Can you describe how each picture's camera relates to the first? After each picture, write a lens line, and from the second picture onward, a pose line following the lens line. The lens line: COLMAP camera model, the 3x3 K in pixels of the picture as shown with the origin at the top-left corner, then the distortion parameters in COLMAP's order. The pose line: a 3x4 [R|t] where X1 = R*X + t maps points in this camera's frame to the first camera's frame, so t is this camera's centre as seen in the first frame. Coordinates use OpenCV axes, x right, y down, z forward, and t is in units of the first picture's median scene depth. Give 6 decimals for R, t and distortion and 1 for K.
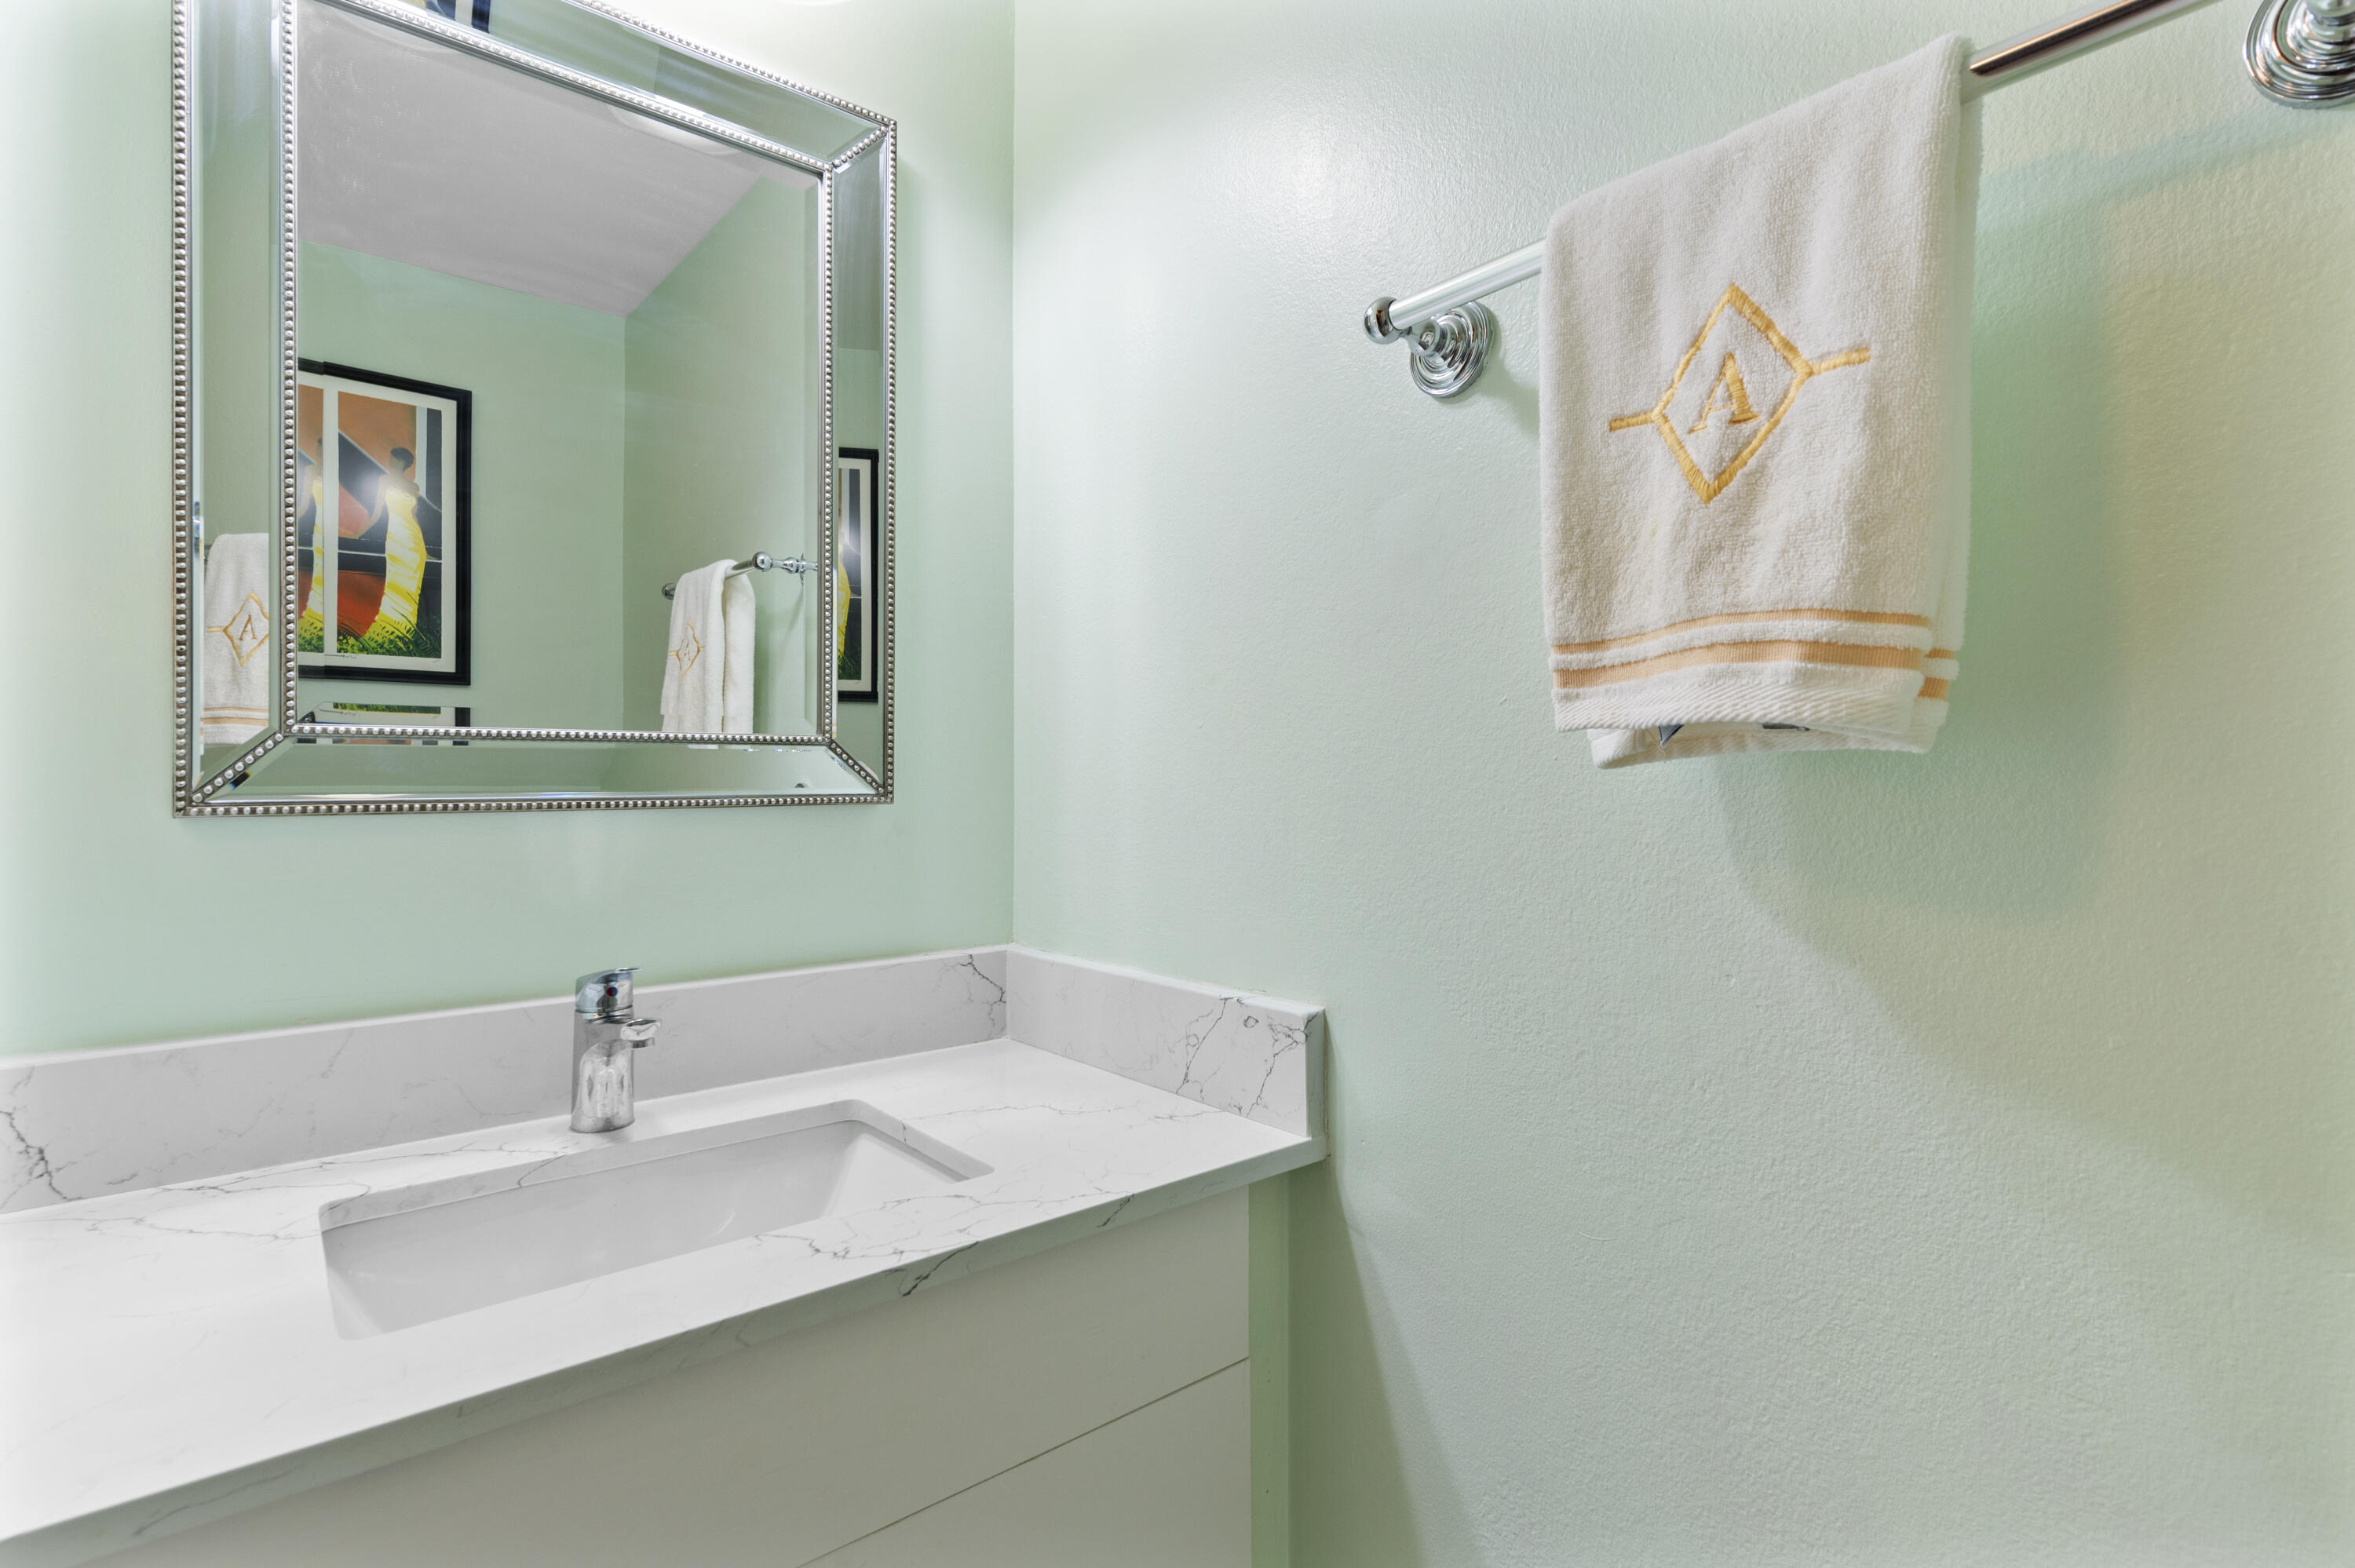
lens RADIAL K [[1095.2, 0, 1173.8], [0, 1095.2, 778.2], [0, 0, 1]] dist [0.016921, -0.004787]
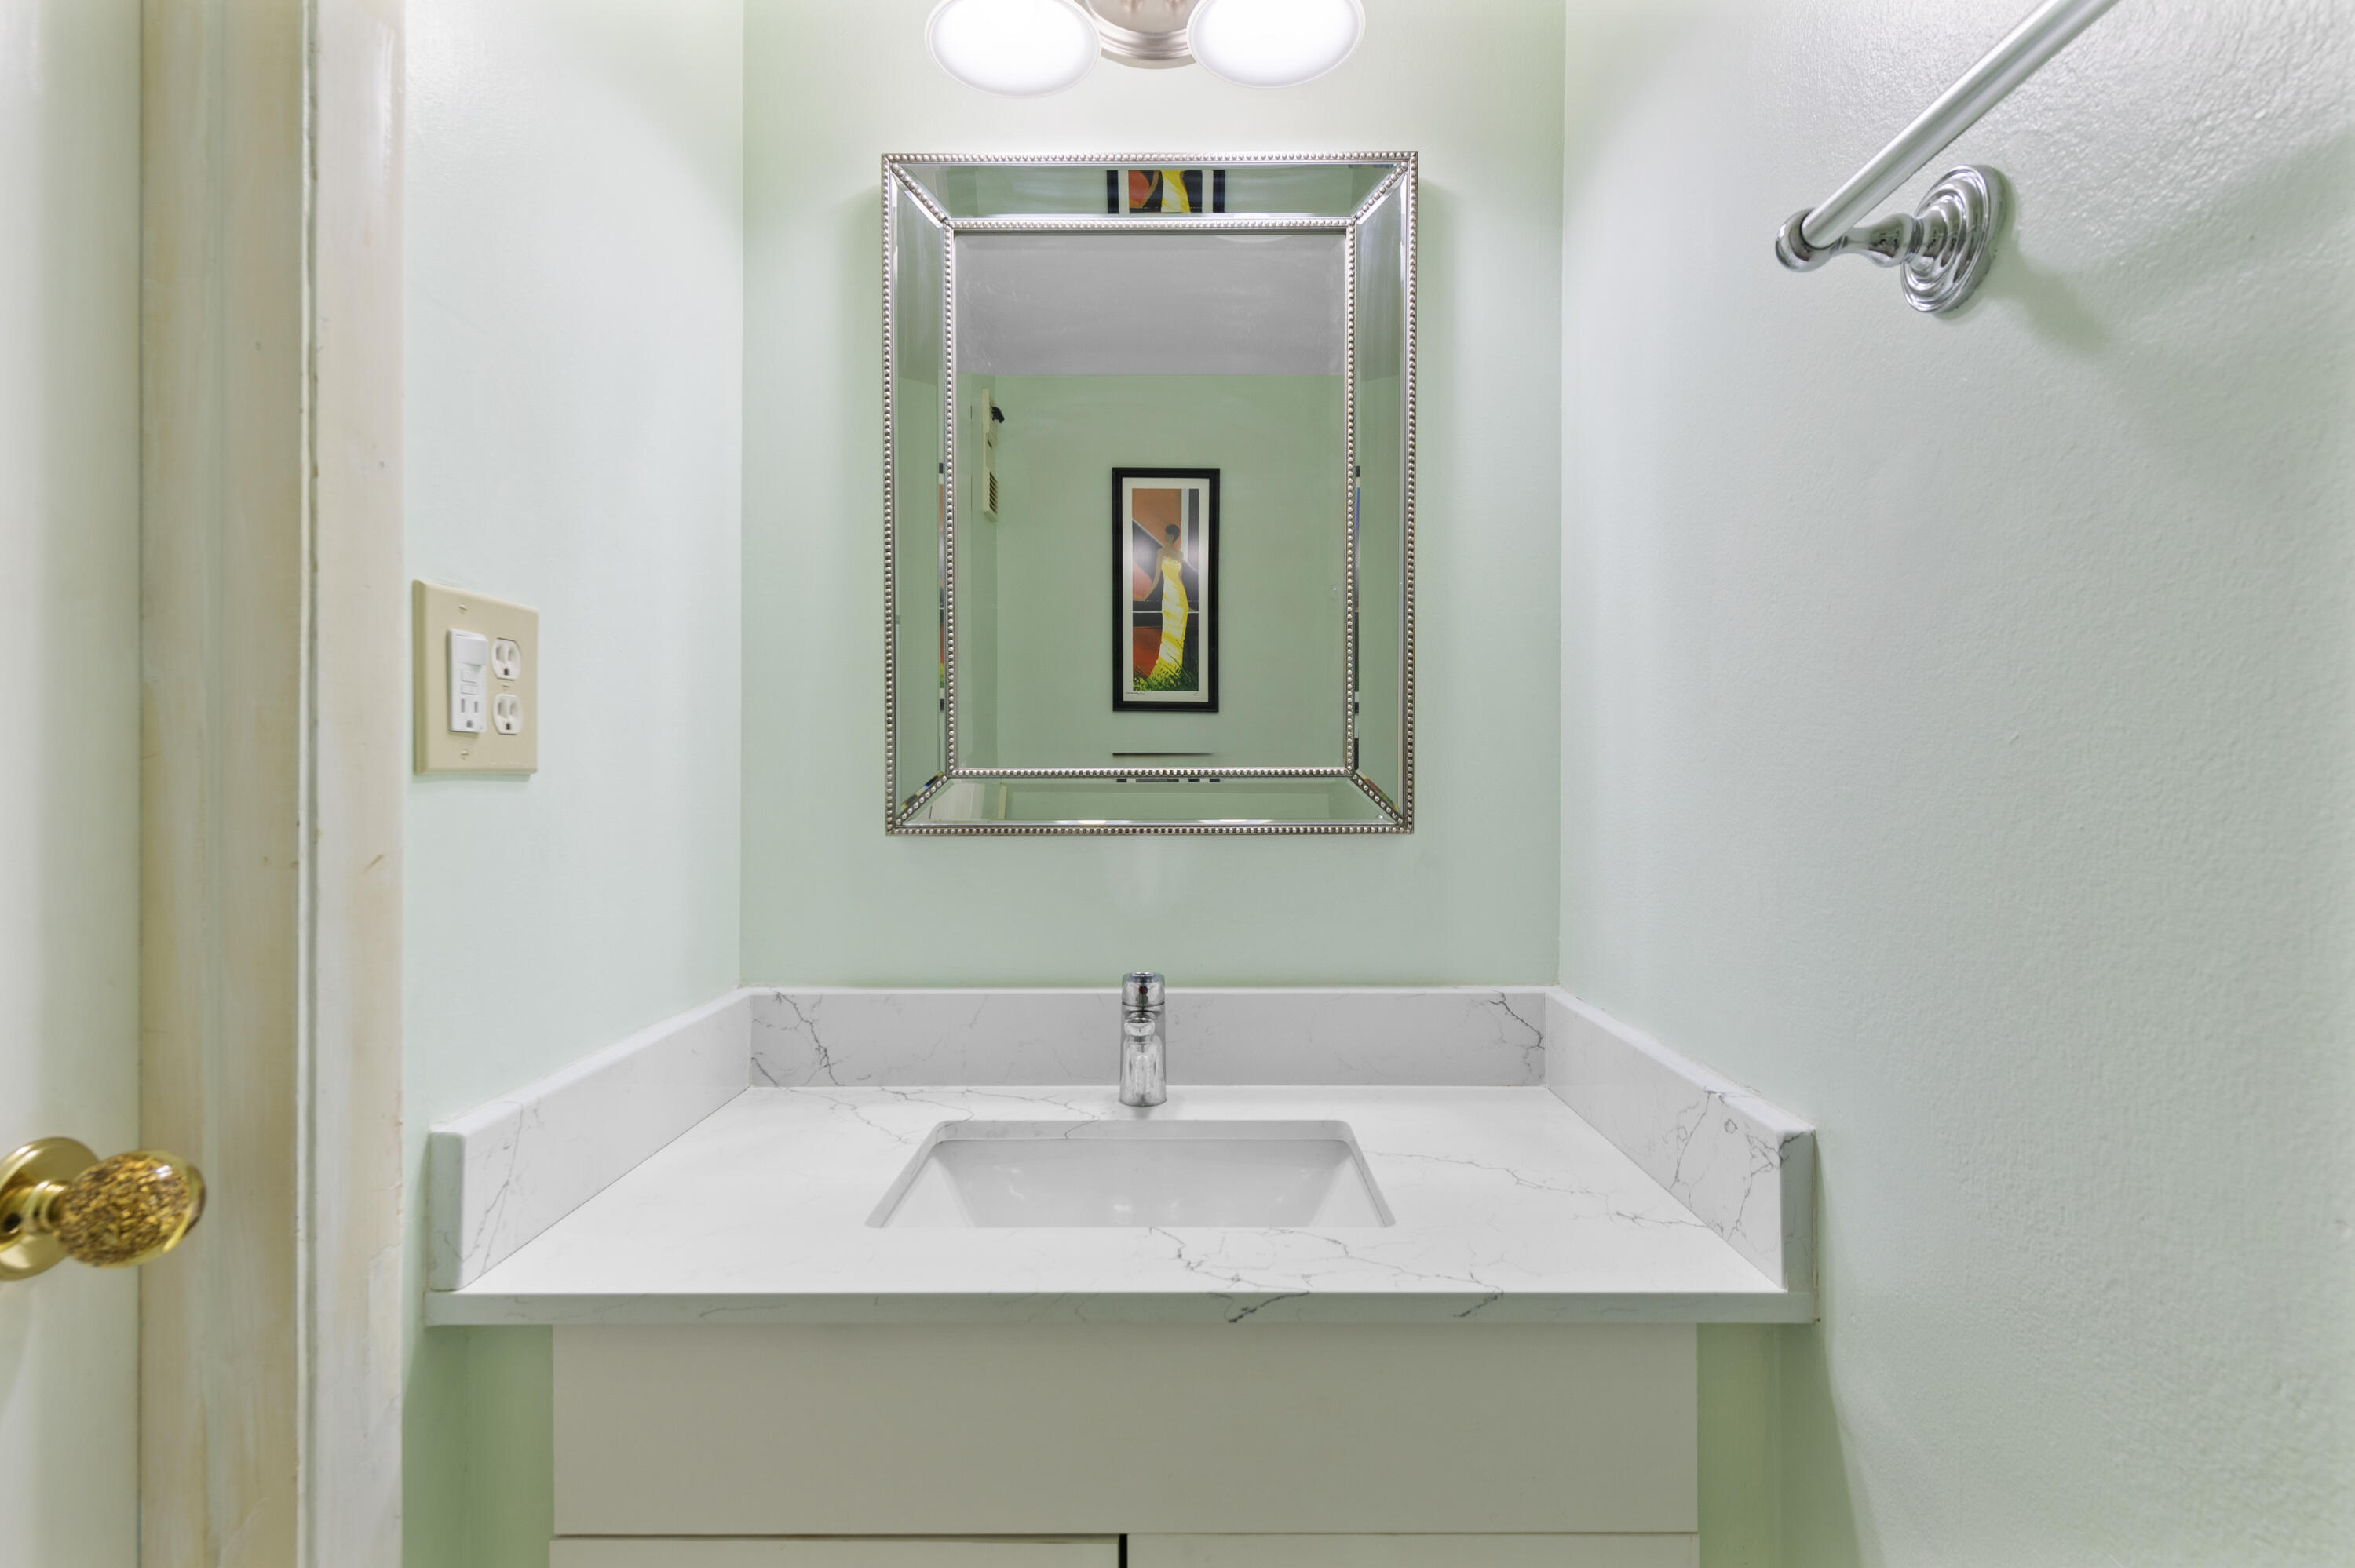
lens RADIAL K [[1095.2, 0, 1178.4], [0, 1095.2, 786.6], [0, 0, 1]] dist [0.016921, -0.004787]
pose [[0.776912, 0.007090, -0.629570, 0.260452], [-0.002134, 0.999961, 0.008627, -0.035913], [0.629606, -0.005359, 0.776896, 0.104816]]
